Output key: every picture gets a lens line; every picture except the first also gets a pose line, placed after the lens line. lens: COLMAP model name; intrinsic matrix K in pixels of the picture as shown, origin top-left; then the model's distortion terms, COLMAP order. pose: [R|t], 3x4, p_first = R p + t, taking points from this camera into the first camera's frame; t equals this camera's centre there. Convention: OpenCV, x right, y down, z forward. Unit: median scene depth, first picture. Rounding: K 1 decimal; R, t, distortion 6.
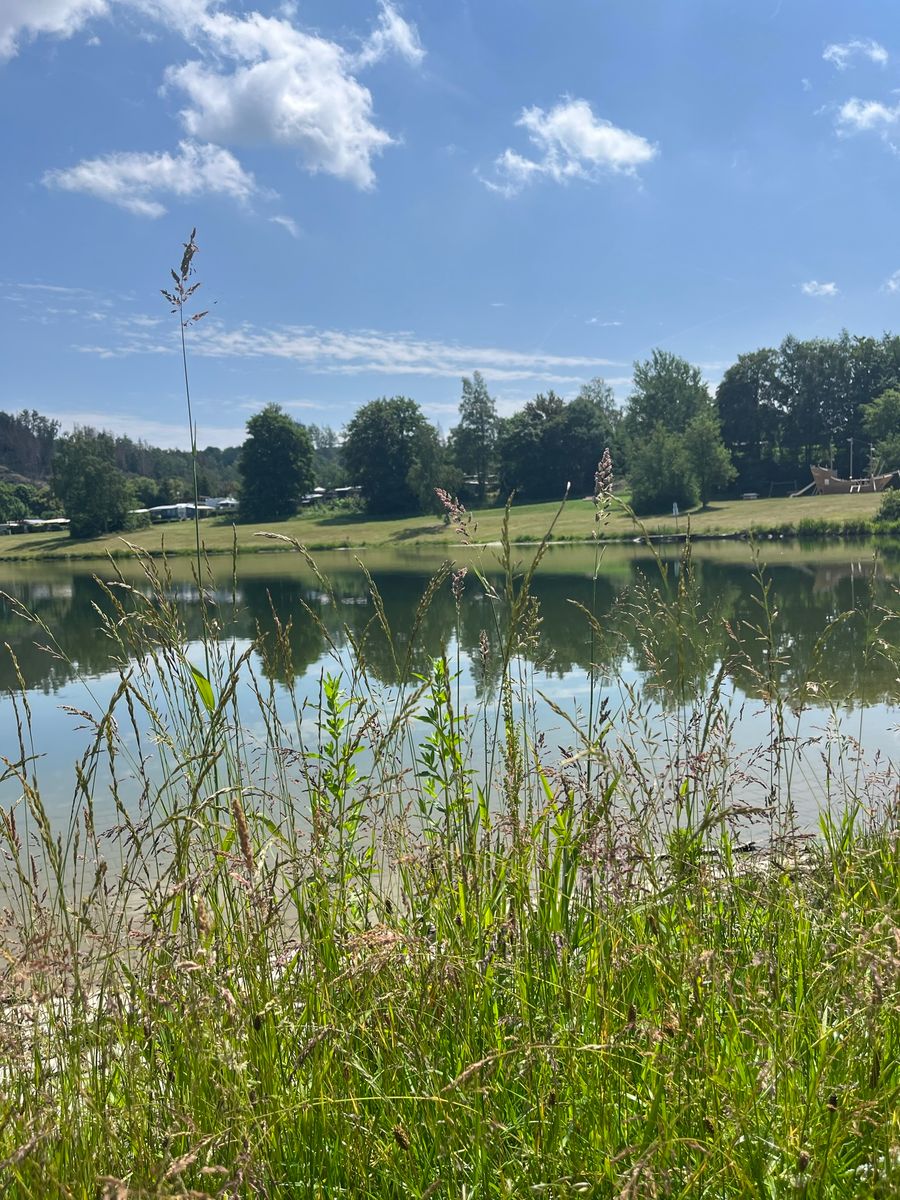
lens RADIAL K [[895.7, 0, 447.3], [0, 895.7, 597.6], [0, 0, 1]] dist [0.022060, -0.009569]
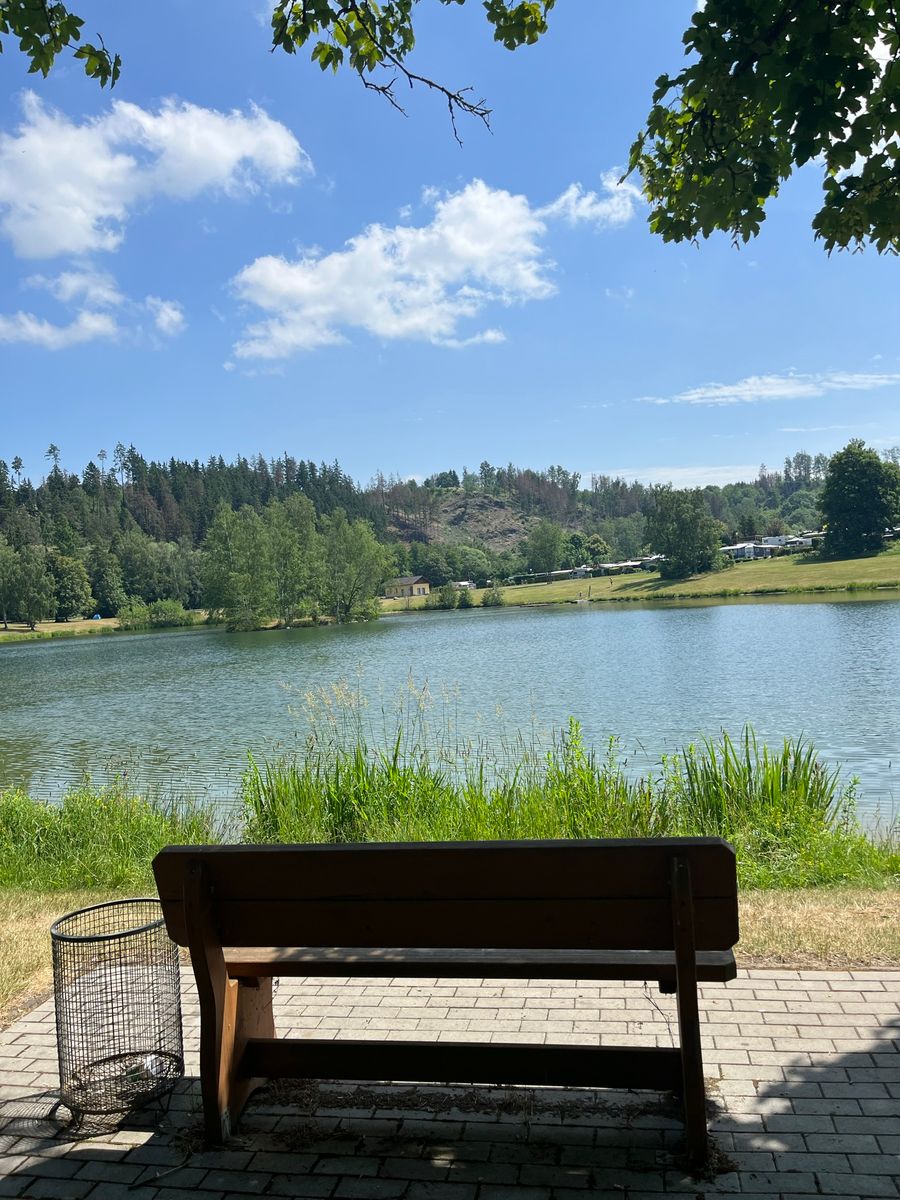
lens RADIAL K [[895.7, 0, 455.3], [0, 895.7, 601.8], [0, 0, 1]] dist [0.022060, -0.009569]
pose [[0.875424, -0.012049, -0.483205, -0.102793], [-0.005746, 0.999359, -0.035329, 0.002096], [0.483321, 0.033705, 0.874794, -0.084775]]
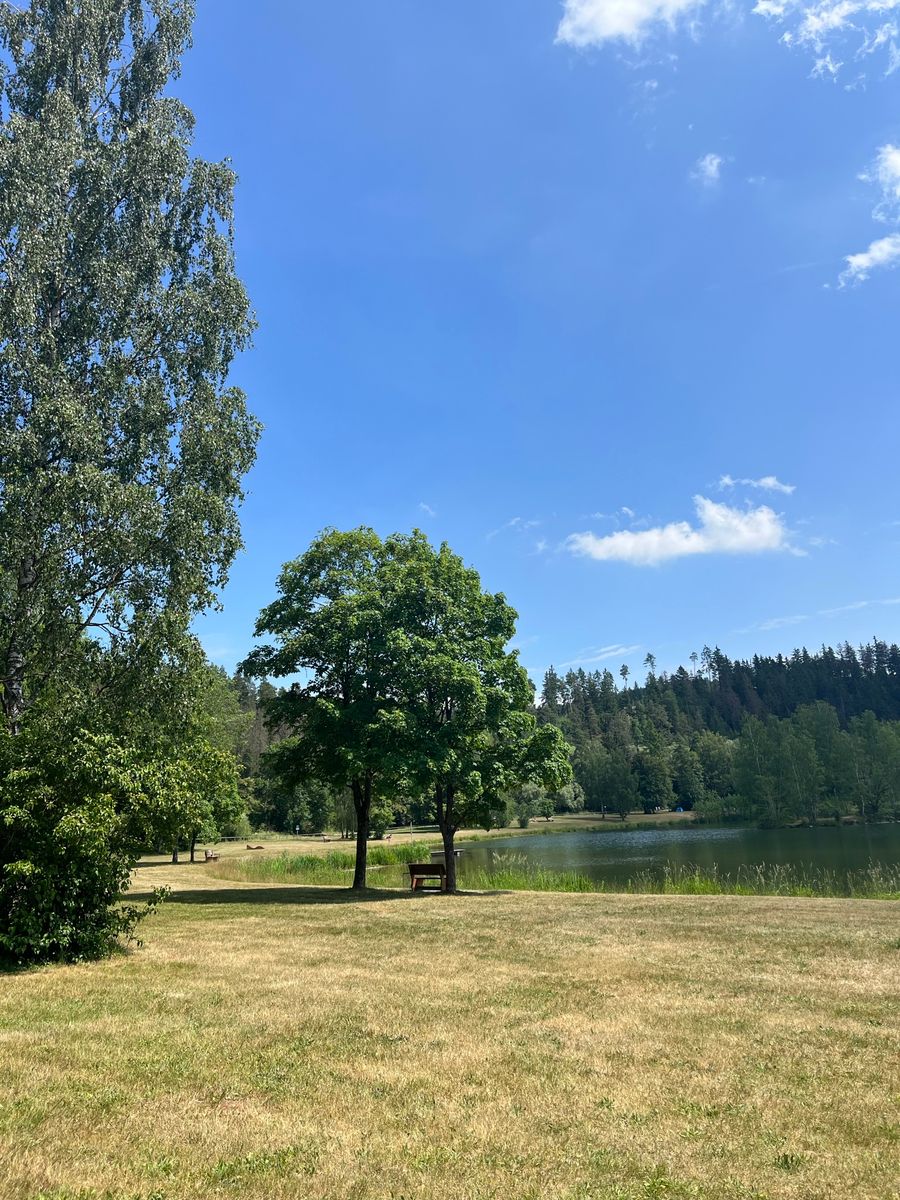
lens RADIAL K [[895.7, 0, 446.2], [0, 895.7, 601.0], [0, 0, 1]] dist [0.022060, -0.009569]
pose [[0.388840, -0.198687, -0.899626, 0.057604], [-0.030078, 0.973211, -0.227938, -0.004561], [0.920814, 0.115690, 0.372447, -0.135093]]
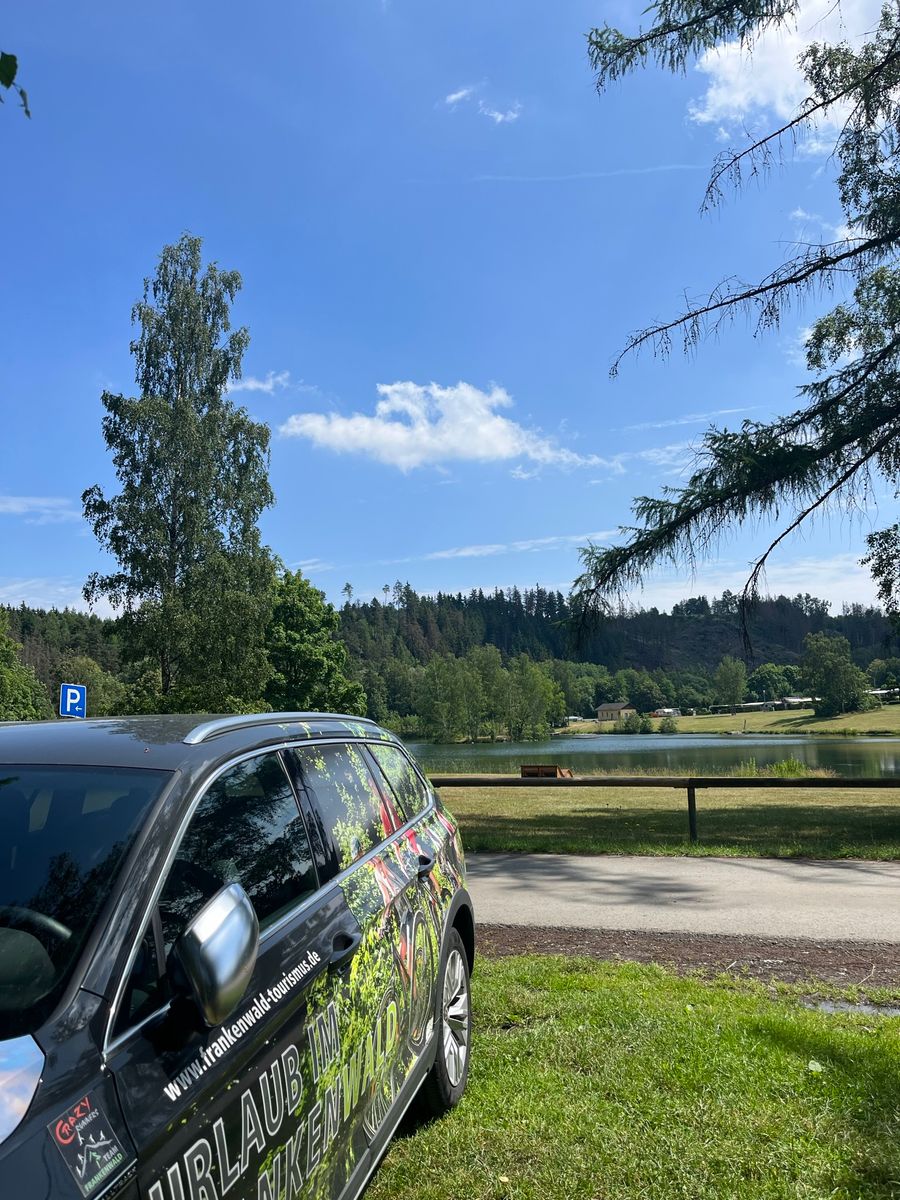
lens RADIAL K [[895.7, 0, 442.1], [0, 895.7, 593.3], [0, 0, 1]] dist [0.022060, -0.009569]
pose [[0.678161, -0.079720, -0.730577, 0.155437], [-0.056833, 0.985433, -0.160286, -0.003885], [0.732713, 0.150221, 0.663751, -0.239256]]
